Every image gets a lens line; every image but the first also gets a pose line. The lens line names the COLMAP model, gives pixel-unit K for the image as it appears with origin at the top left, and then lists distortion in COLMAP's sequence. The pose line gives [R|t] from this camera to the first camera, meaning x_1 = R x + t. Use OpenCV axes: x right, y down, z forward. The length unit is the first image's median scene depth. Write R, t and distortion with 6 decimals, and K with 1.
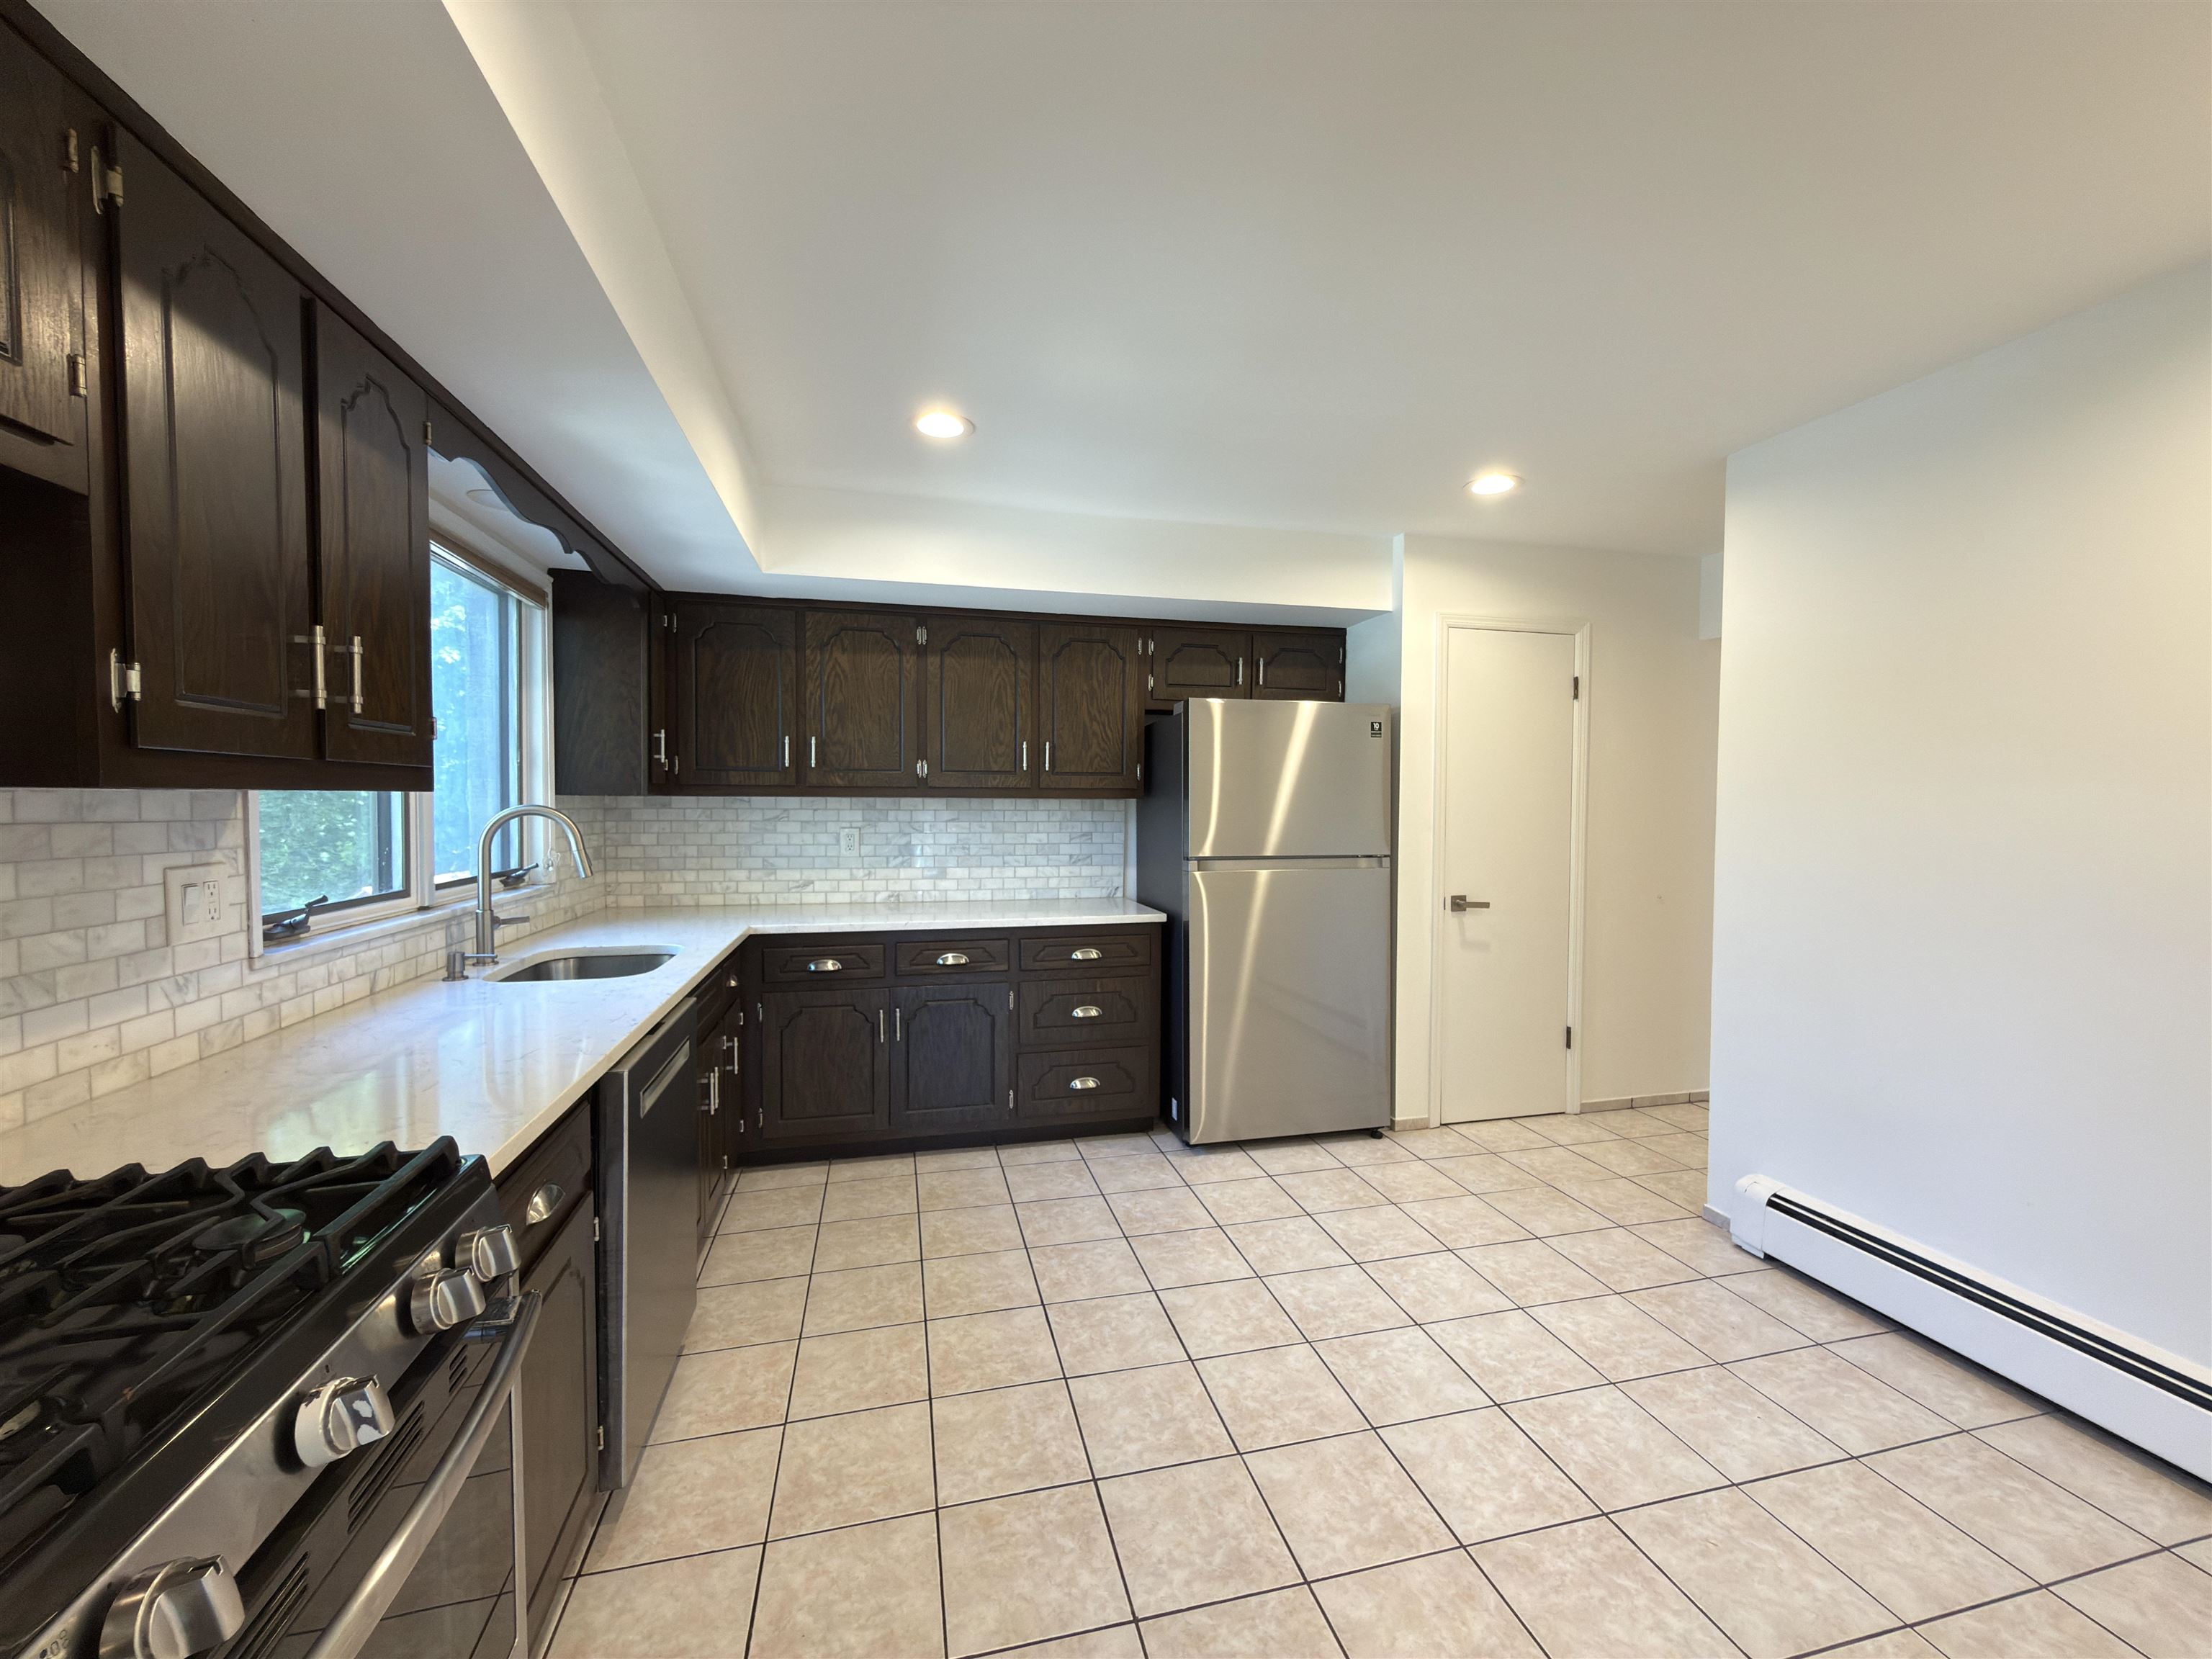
lens RADIAL K [[882.0, 0, 1105.6], [0, 882.0, 833.2], [0, 0, 1]] dist [-0.001611, 0.000989]
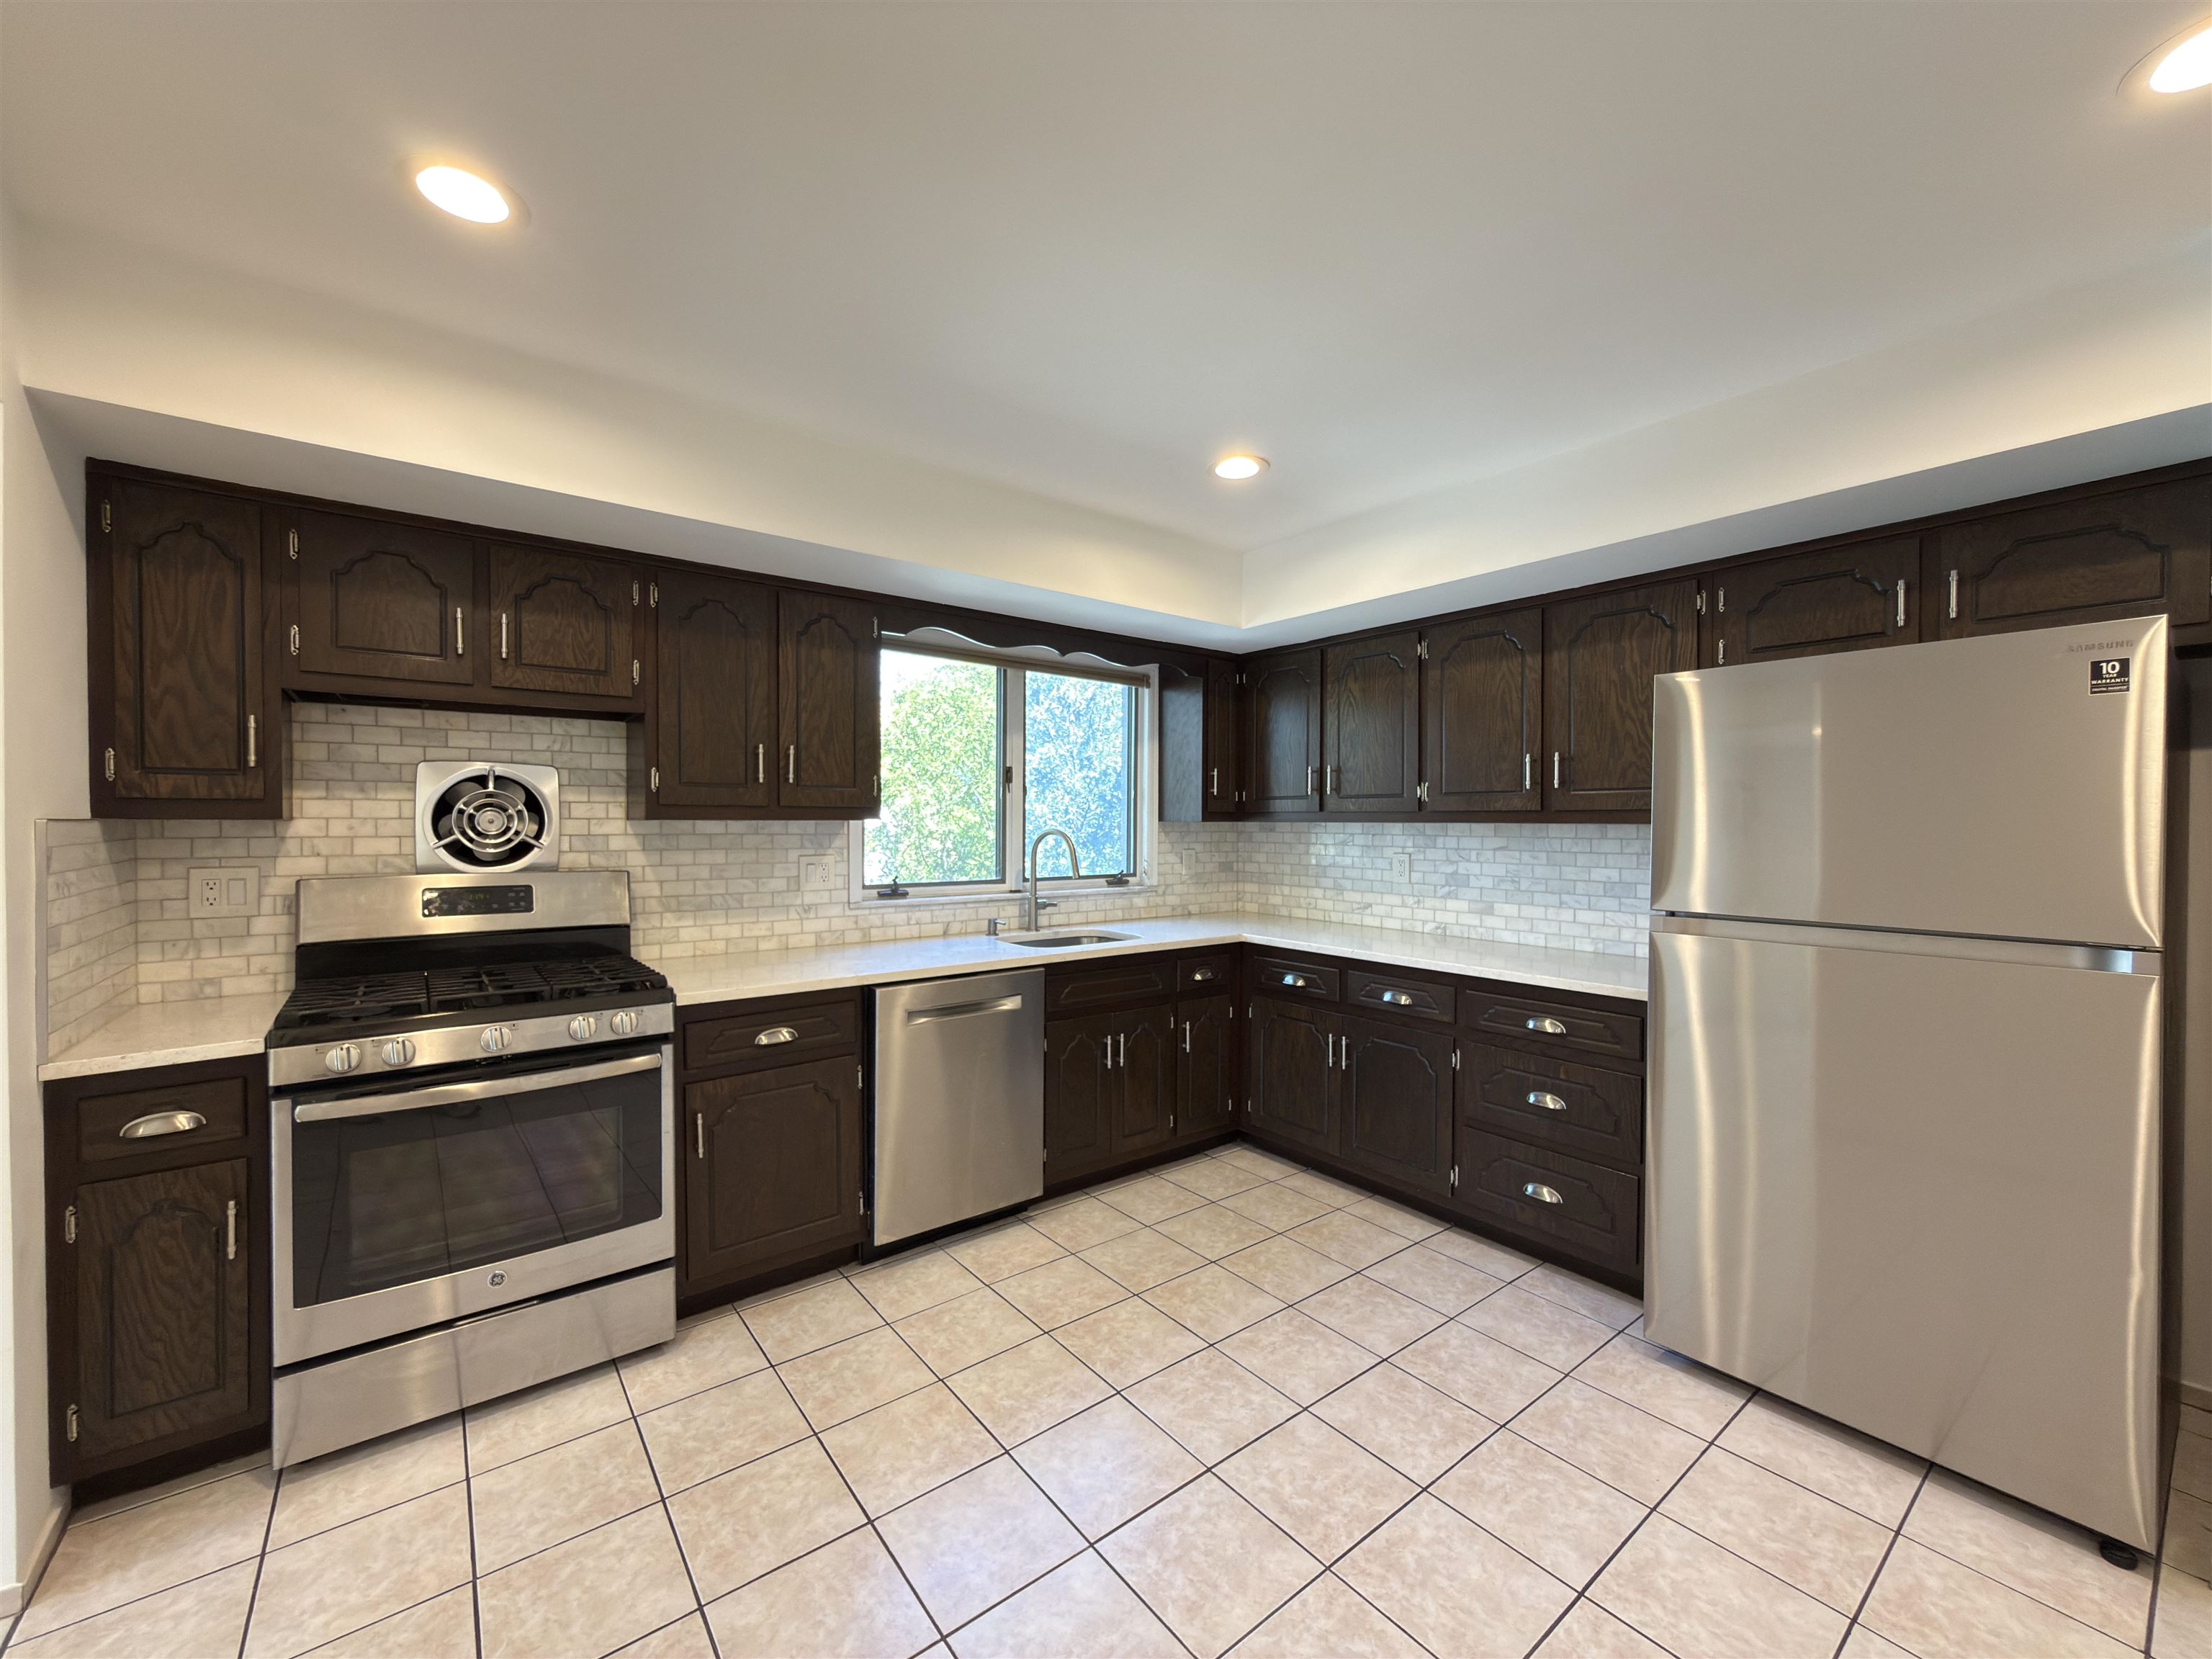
lens RADIAL K [[882.0, 0, 1111.9], [0, 882.0, 830.5], [0, 0, 1]] dist [-0.001611, 0.000989]
pose [[0.409198, 0.005702, -0.912428, 0.493493], [-0.035131, 0.999337, -0.009510, -0.011541], [0.911769, 0.035946, 0.409127, 0.311664]]
